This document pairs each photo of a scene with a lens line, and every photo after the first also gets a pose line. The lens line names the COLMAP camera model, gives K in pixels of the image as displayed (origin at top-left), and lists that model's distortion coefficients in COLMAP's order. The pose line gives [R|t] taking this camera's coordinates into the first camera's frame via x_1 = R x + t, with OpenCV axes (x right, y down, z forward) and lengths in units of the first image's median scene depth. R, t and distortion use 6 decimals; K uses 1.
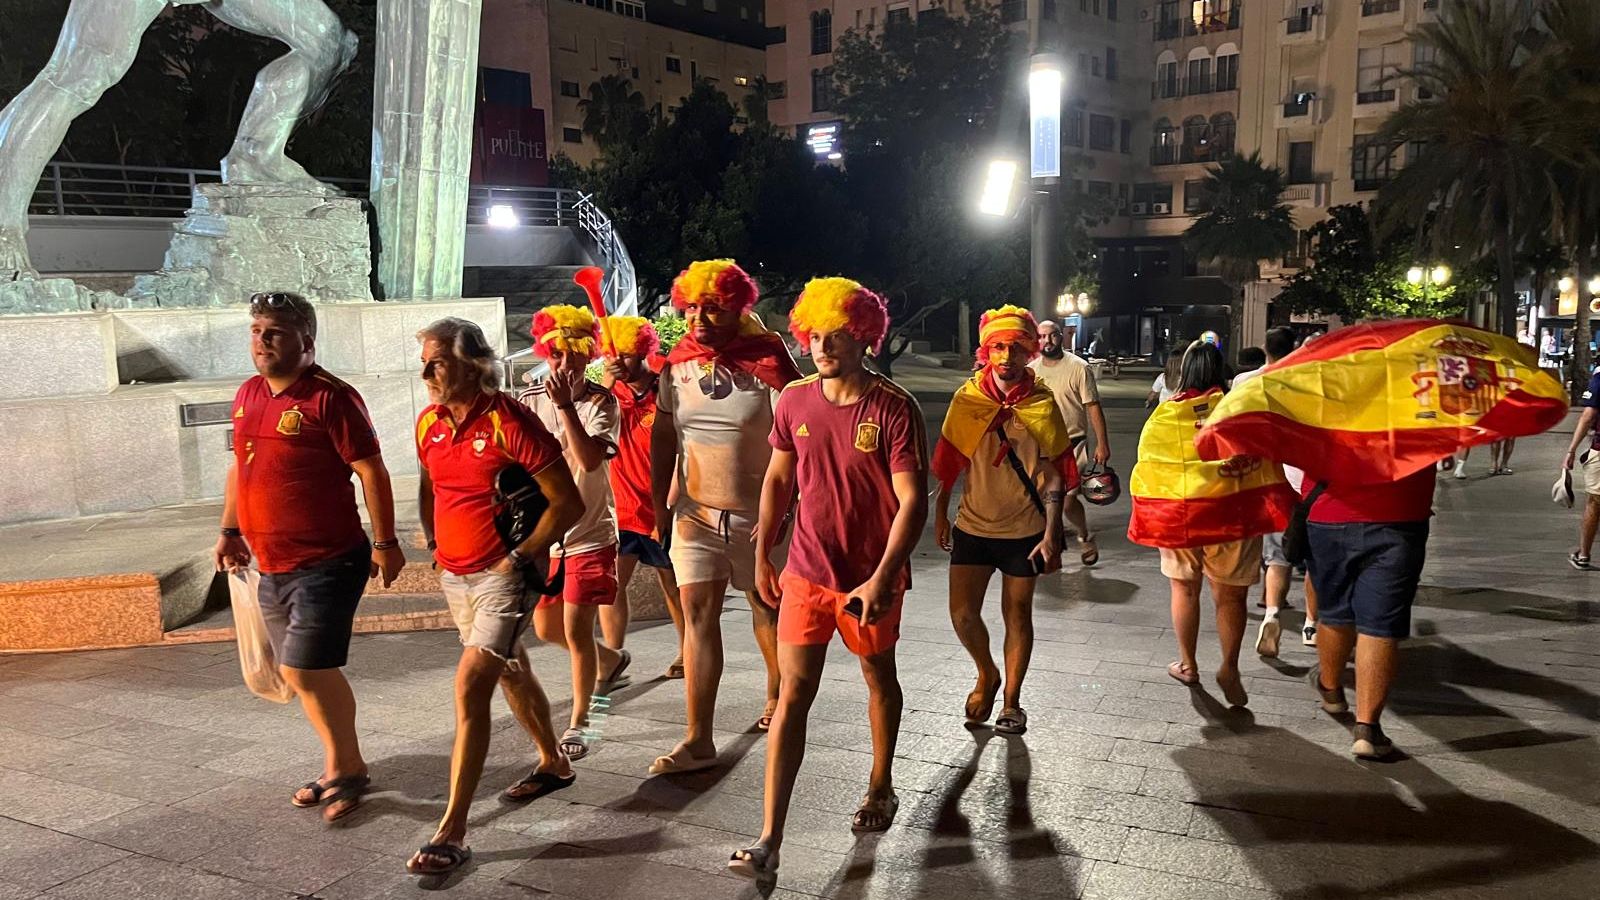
lens RADIAL K [[1160.6, 0, 800.0], [0, 1160.6, 450.0], [0, 0, 1]] dist [0.041840, -0.073718]
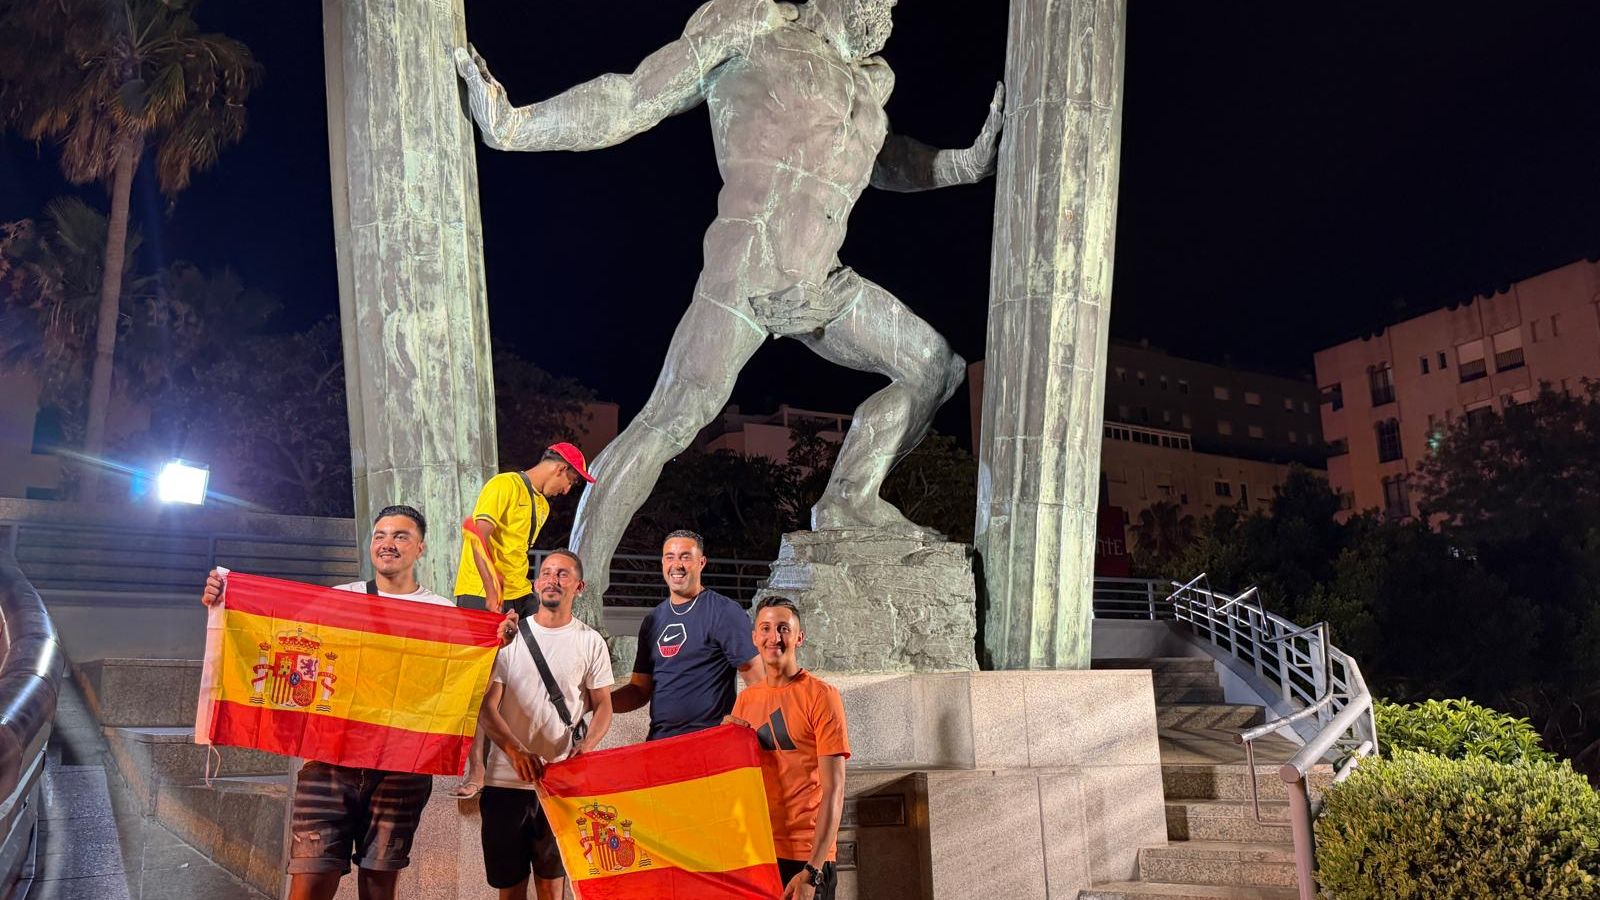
lens RADIAL K [[1136.1, 0, 800.0], [0, 1136.1, 450.0], [0, 0, 1]] dist [0.188021, -0.376537]
pose [[0.893161, -0.091805, -0.440266, -0.127812], [-0.067546, 0.940457, -0.333134, -0.006934], [0.444635, 0.327280, 0.833779, 0.277586]]
